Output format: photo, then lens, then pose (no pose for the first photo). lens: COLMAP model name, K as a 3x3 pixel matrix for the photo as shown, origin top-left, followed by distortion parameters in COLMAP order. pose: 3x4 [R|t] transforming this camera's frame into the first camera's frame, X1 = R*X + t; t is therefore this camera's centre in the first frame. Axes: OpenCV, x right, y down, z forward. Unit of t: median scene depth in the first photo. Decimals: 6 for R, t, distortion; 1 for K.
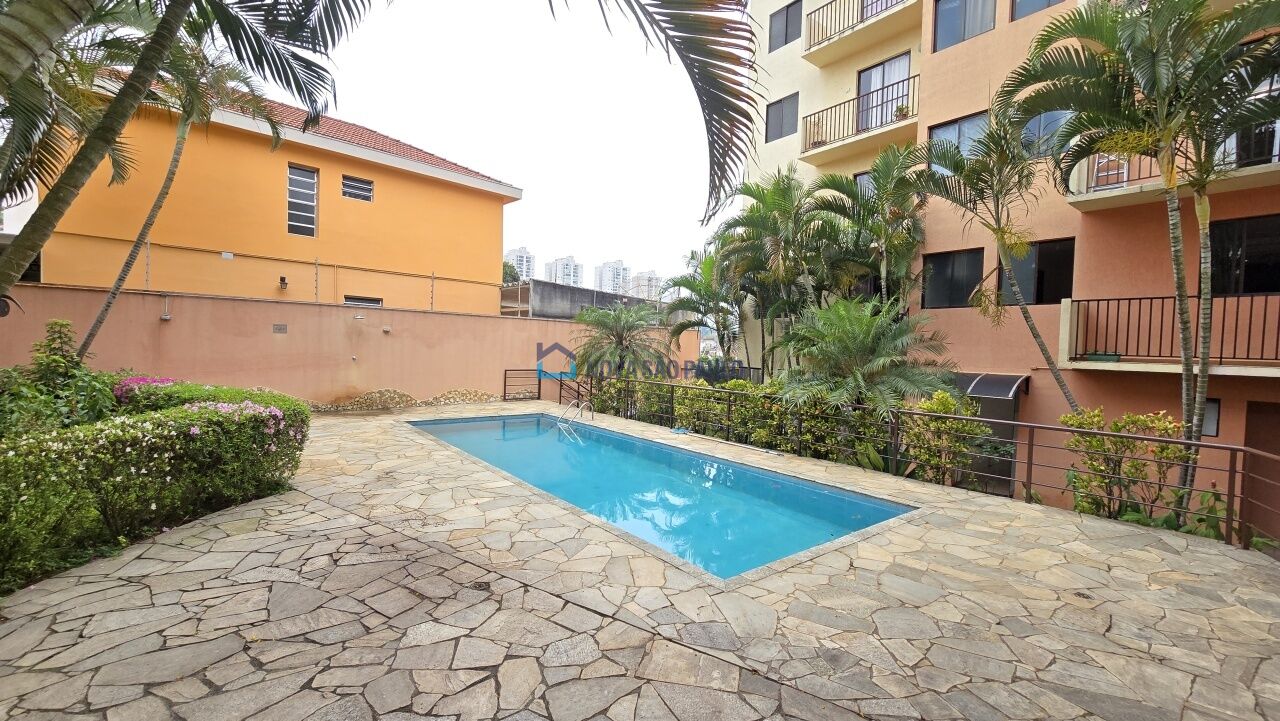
lens RADIAL K [[524.9, 0, 635.6], [0, 524.9, 364.4], [0, 0, 1]] dist [-0.003477, 0.001107]
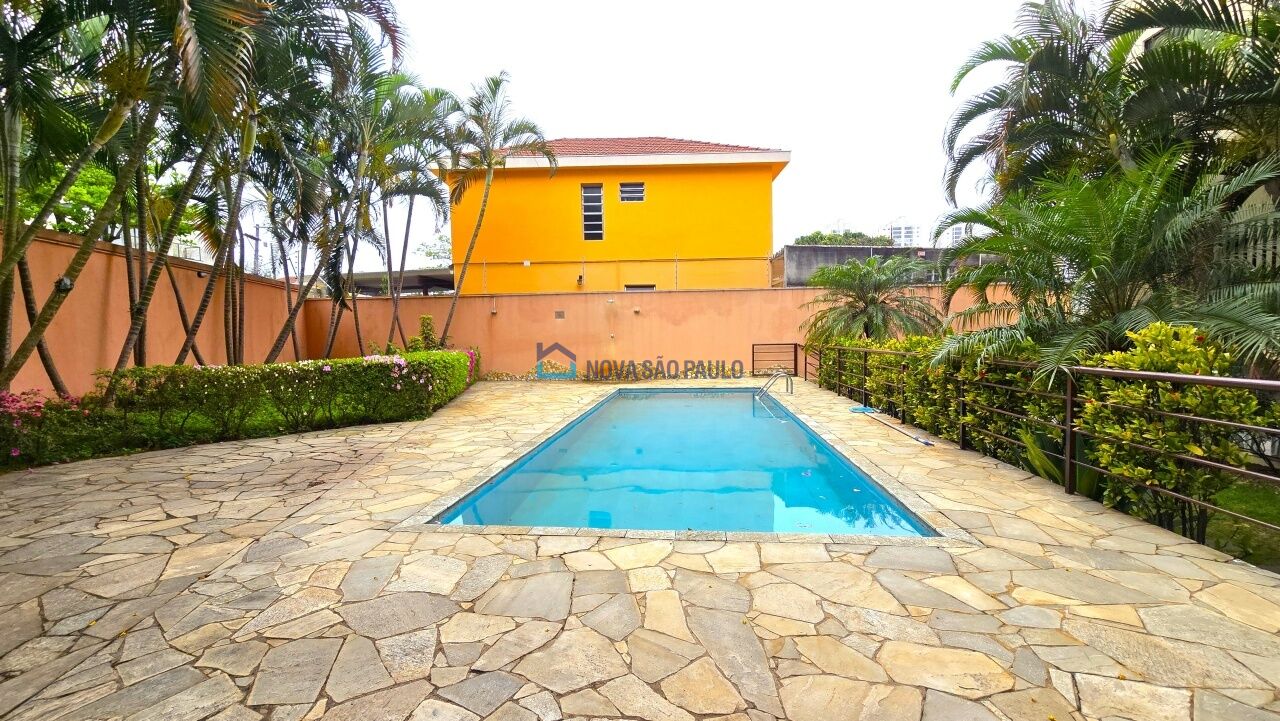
lens RADIAL K [[524.9, 0, 635.6], [0, 524.9, 364.4], [0, 0, 1]] dist [-0.003477, 0.001107]
pose [[0.706535, -0.006751, -0.707646, 0.429727], [0.017840, 0.999807, 0.008275, 0.054787], [0.707453, -0.018471, 0.706519, 0.253168]]
